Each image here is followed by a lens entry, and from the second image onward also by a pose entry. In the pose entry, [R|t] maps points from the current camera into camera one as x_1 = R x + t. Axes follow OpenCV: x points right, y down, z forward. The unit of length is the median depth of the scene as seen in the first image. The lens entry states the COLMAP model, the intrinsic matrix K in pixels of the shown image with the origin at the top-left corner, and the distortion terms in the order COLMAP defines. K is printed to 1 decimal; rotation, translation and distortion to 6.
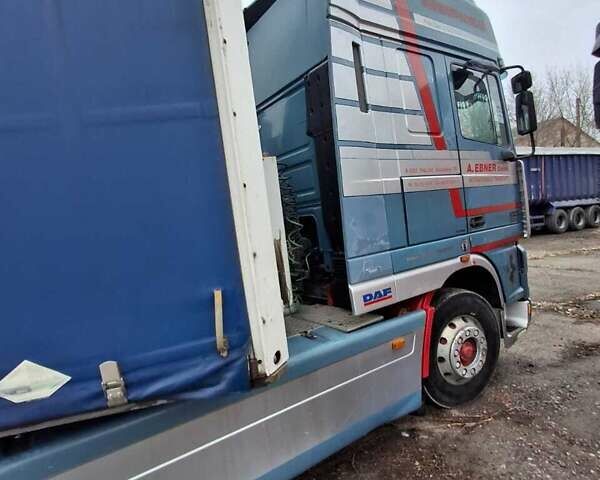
lens RADIAL K [[364.2, 0, 299.9], [0, 364.2, 240.6], [0, 0, 1]] dist [-0.000098, -0.000071]
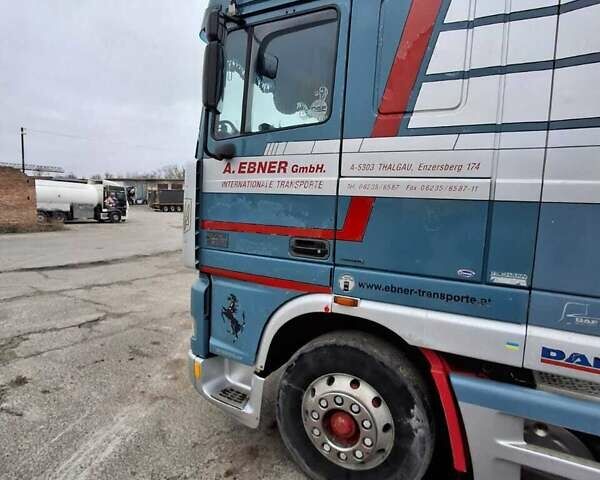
lens RADIAL K [[318.1, 0, 300.8], [0, 318.1, 239.1], [0, 0, 1]] dist [0.000992, 0.000083]
pose [[0.502812, 0.218082, -0.836433, 0.394765], [-0.165940, 0.974005, 0.154198, -0.063524], [0.848318, 0.061265, 0.525930, 0.276736]]
